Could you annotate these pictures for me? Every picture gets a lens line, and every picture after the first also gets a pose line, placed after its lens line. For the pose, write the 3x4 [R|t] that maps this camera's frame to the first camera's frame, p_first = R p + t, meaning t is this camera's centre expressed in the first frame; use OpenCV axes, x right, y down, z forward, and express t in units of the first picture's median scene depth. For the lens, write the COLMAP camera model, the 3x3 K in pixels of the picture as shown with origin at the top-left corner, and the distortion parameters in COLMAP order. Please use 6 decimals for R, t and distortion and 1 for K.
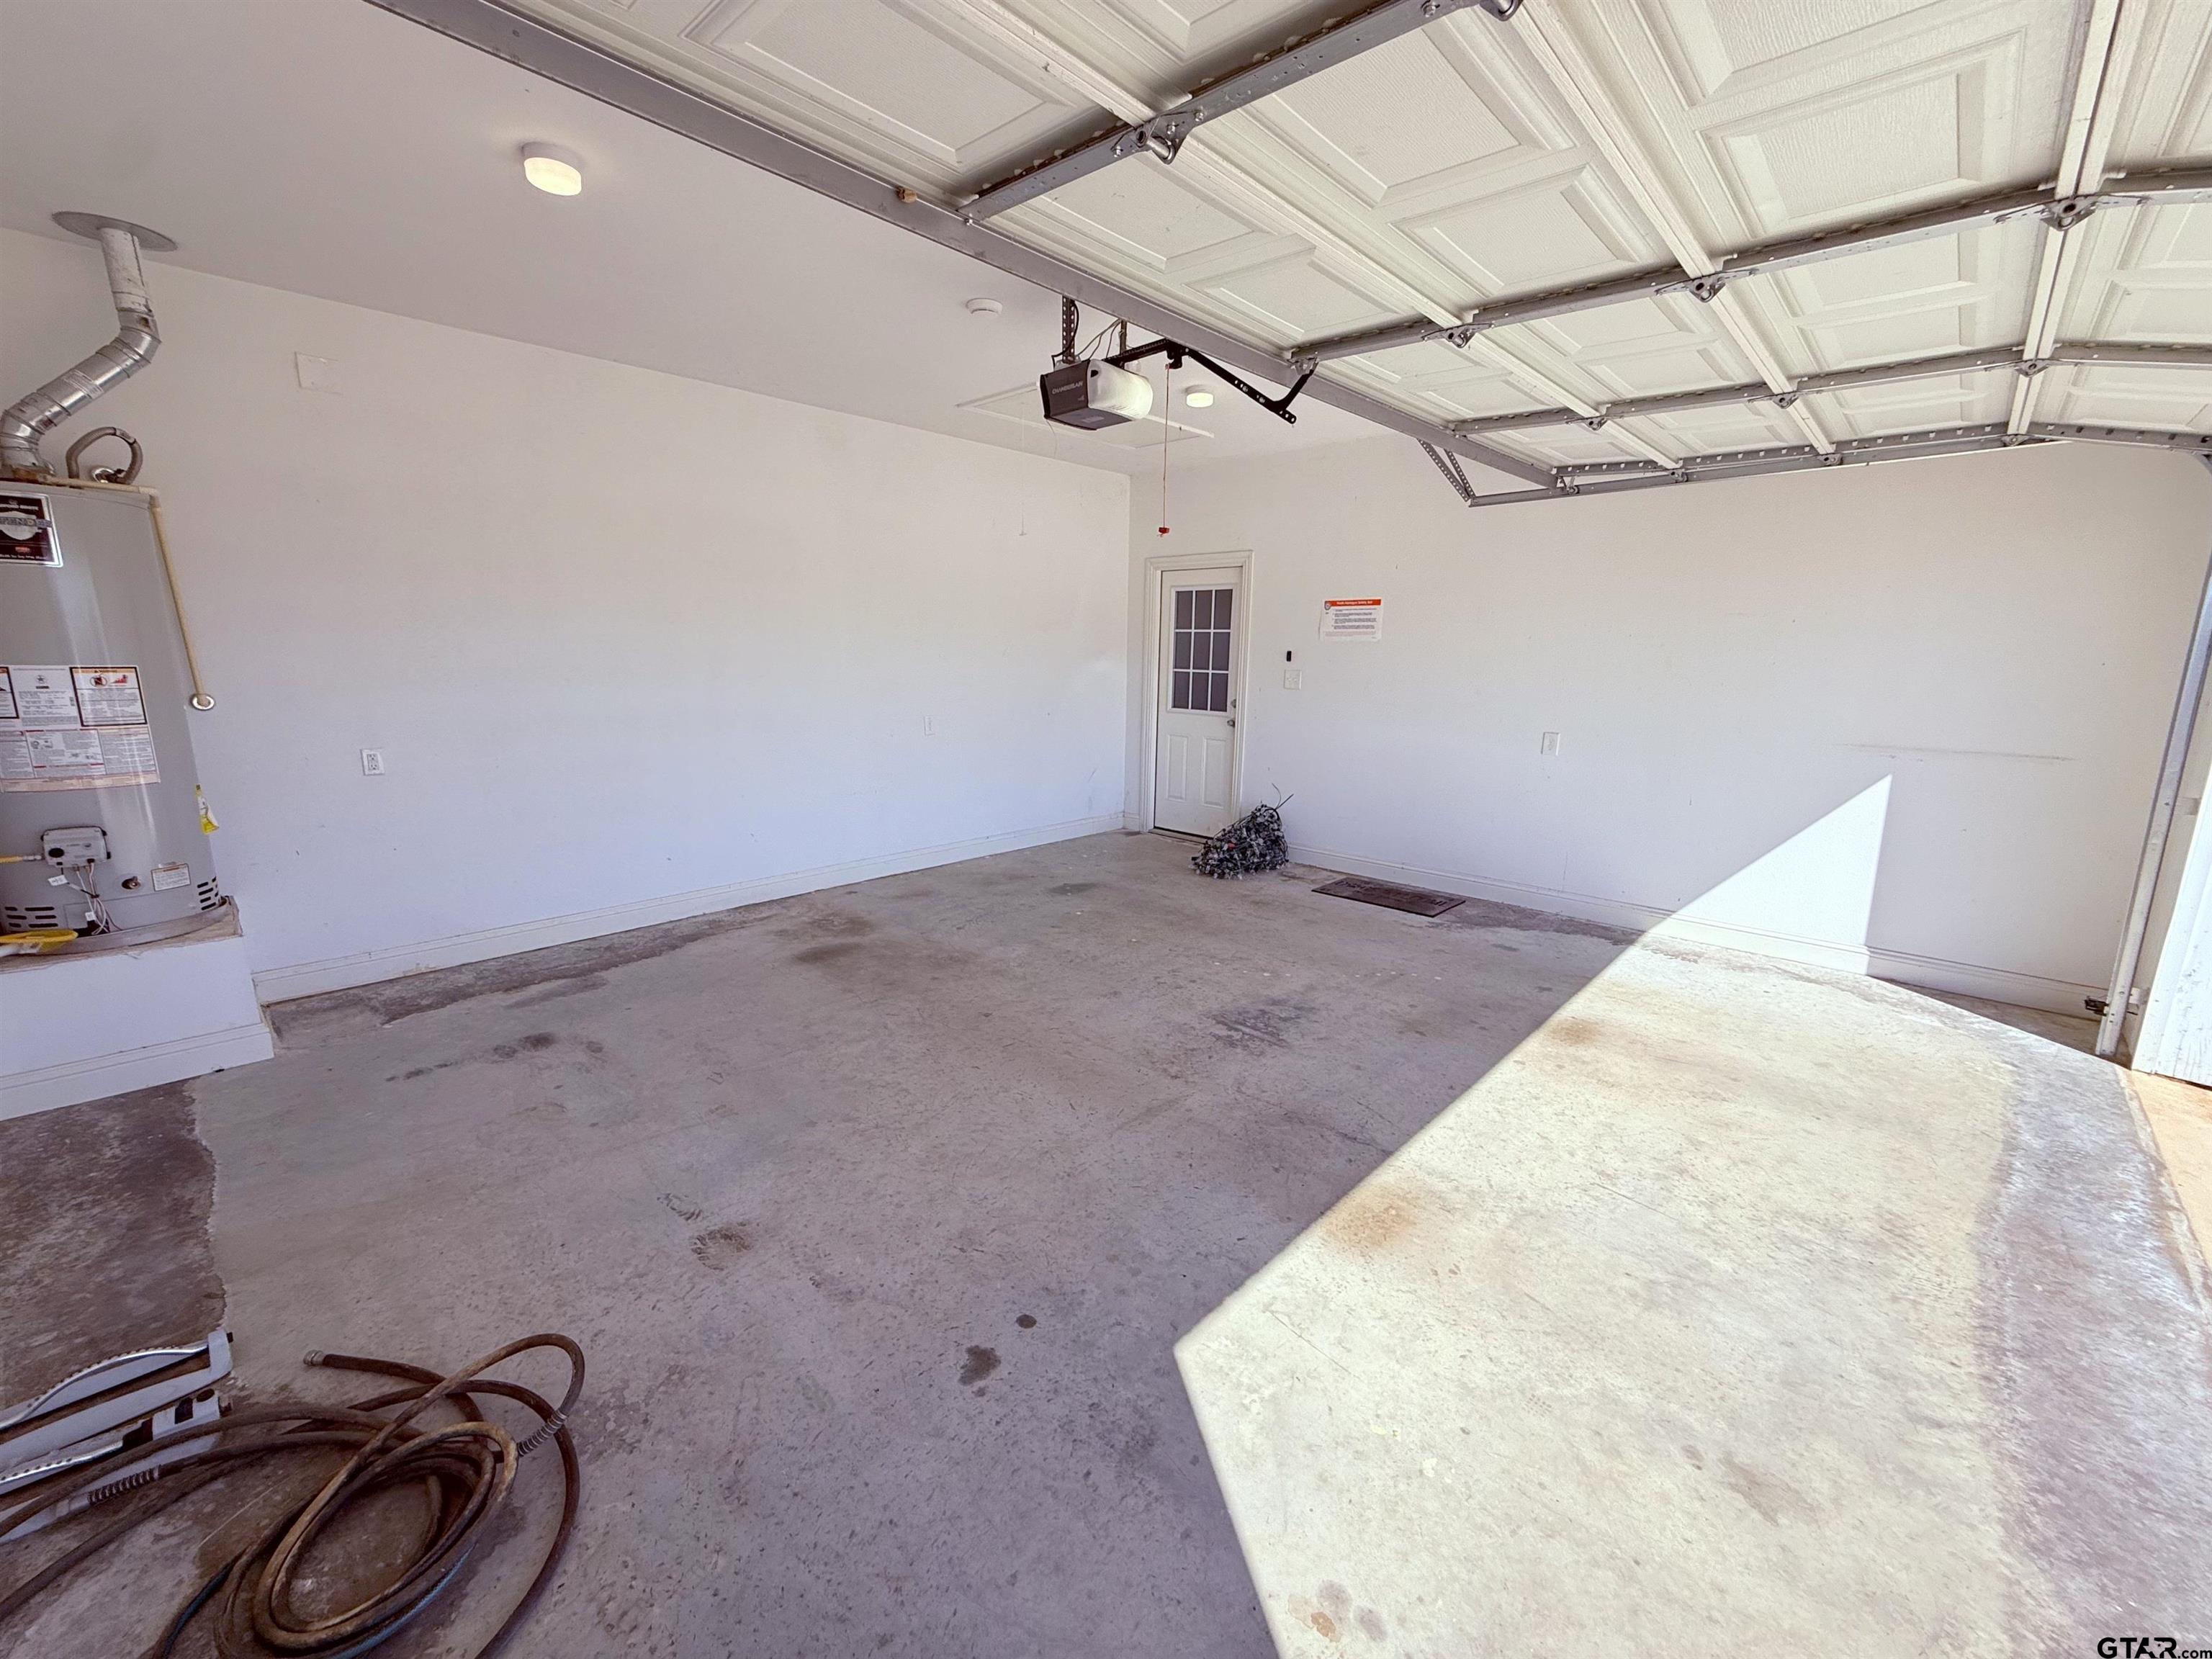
lens RADIAL K [[882.4, 0, 1109.6], [0, 882.4, 815.2], [0, 0, 1]] dist [-0.000003, 0.000471]
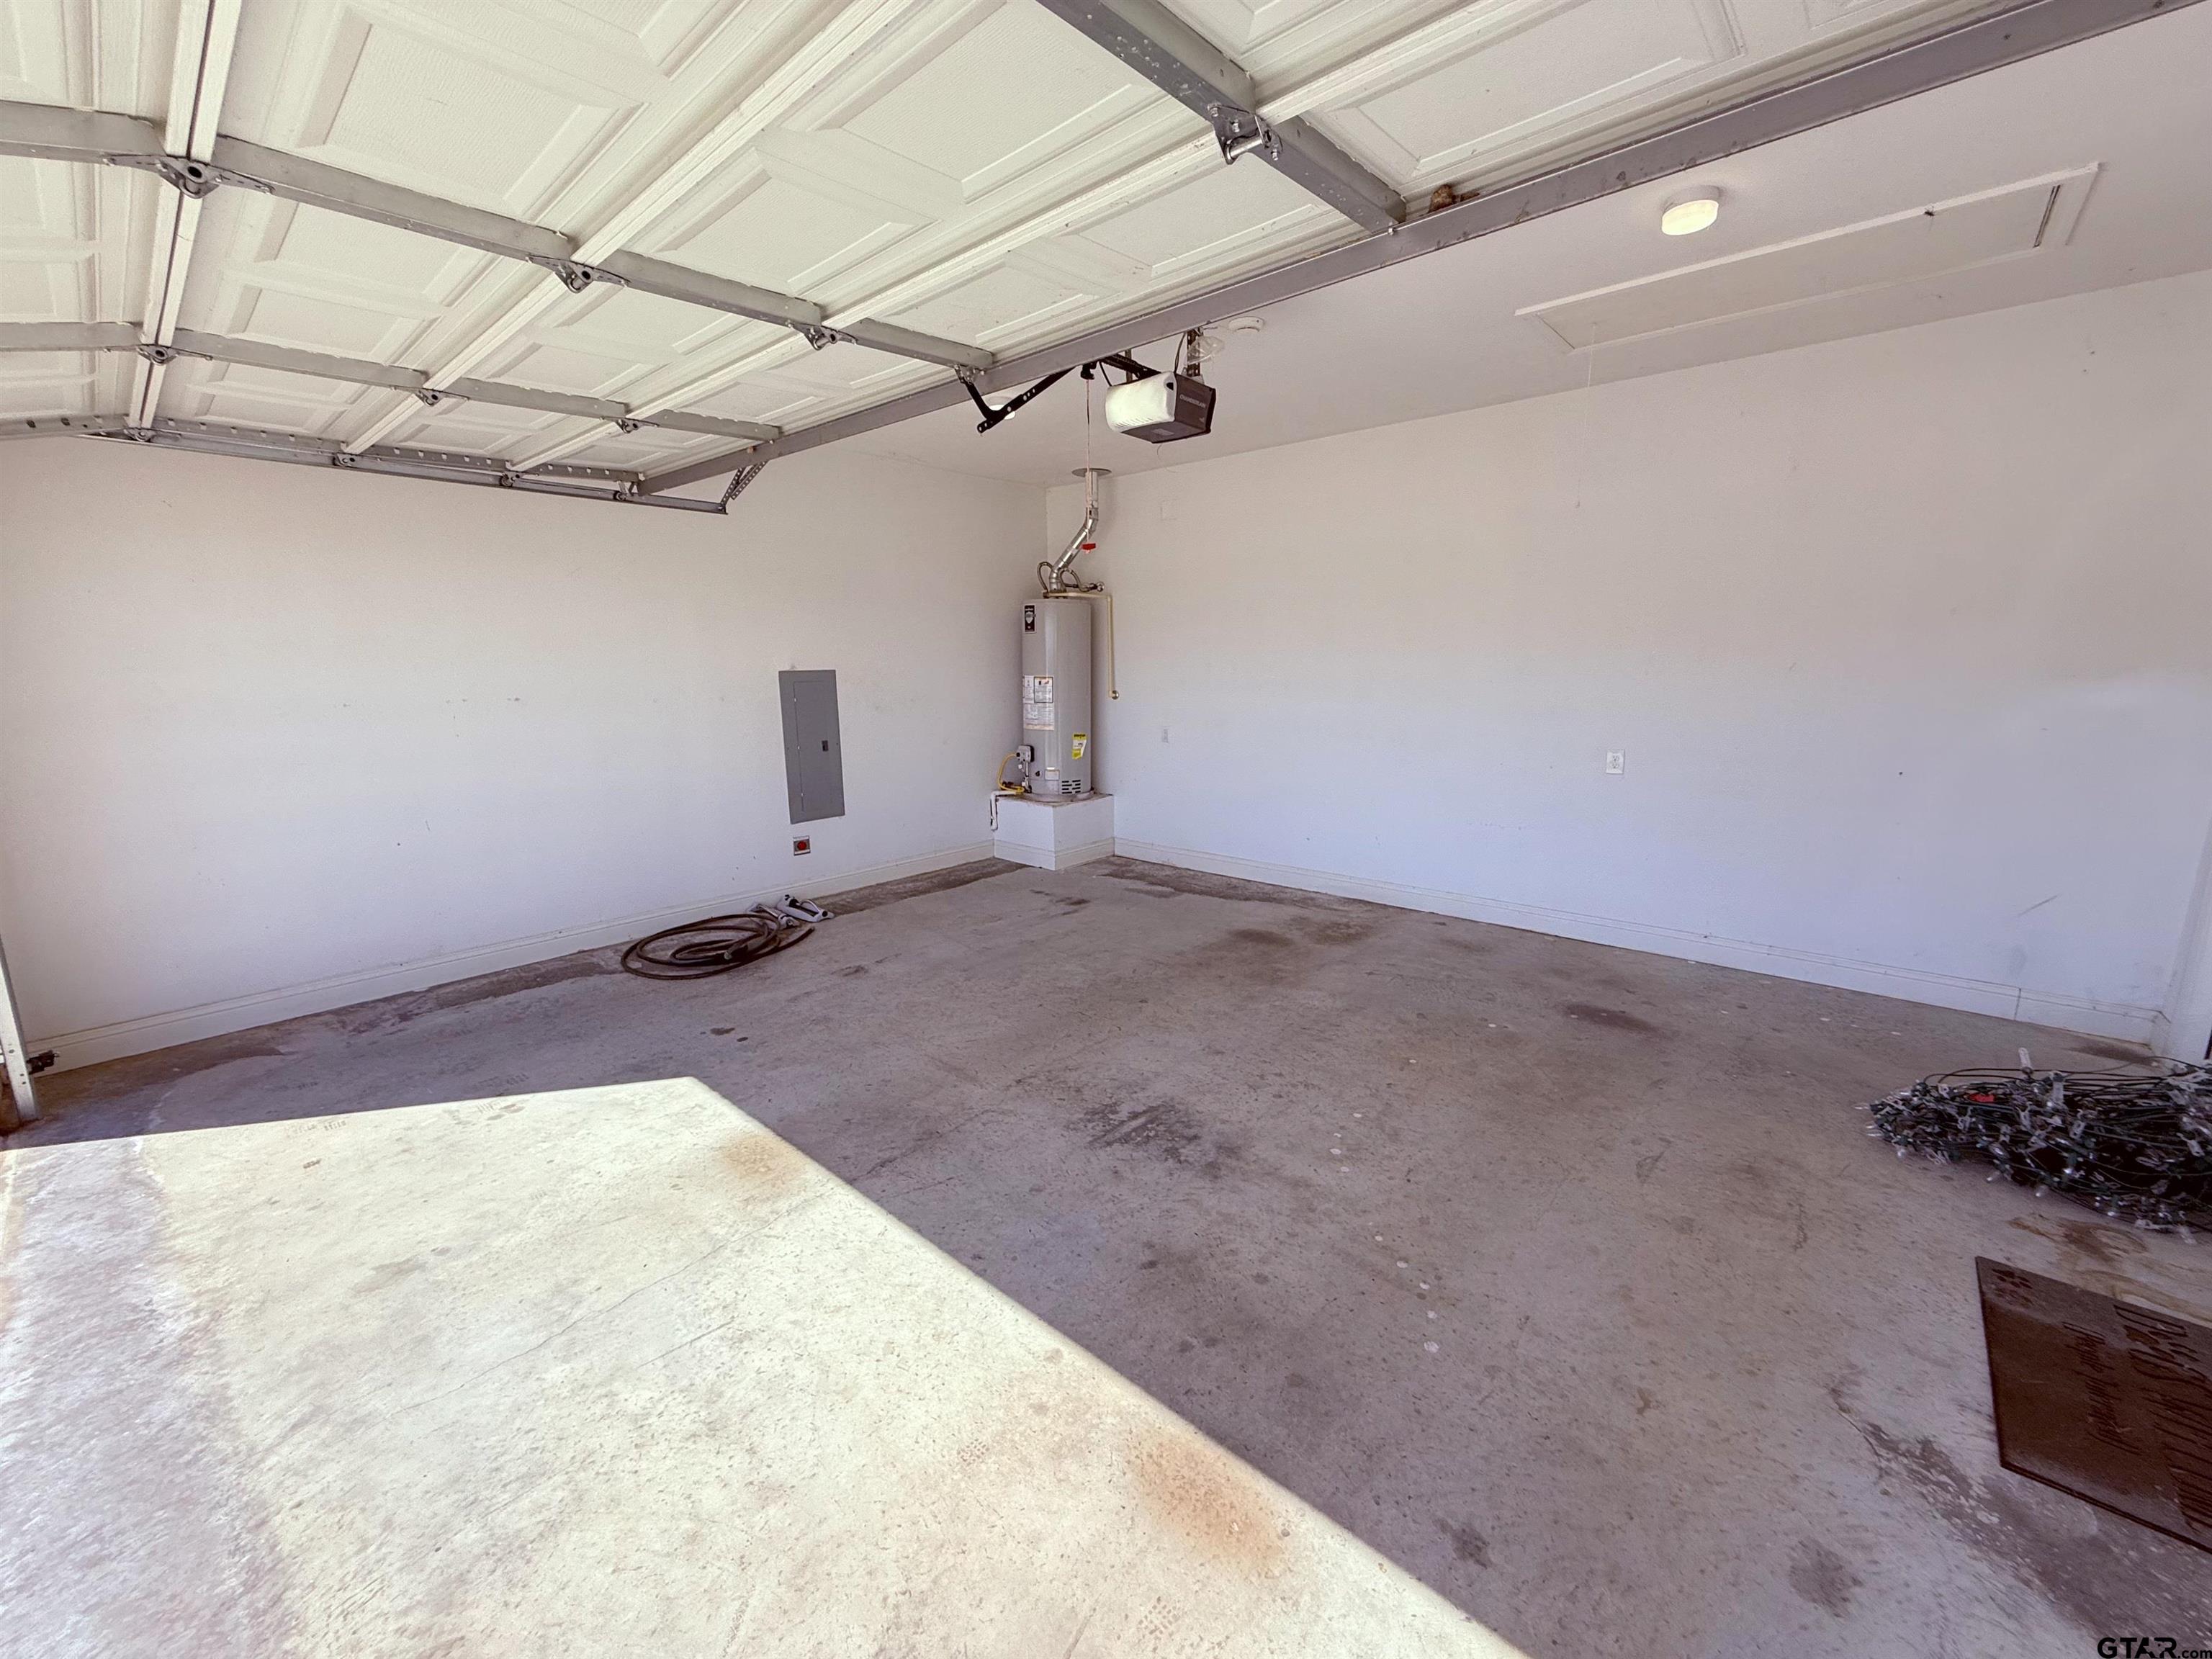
lens RADIAL K [[882.4, 0, 1111.0], [0, 882.4, 844.6], [0, 0, 1]] dist [-0.000003, 0.000471]
pose [[0.030595, 0.195578, -0.980211, 0.953001], [-0.176378, 0.966337, 0.187305, -0.170873], [0.983847, 0.167157, 0.064061, 0.907043]]
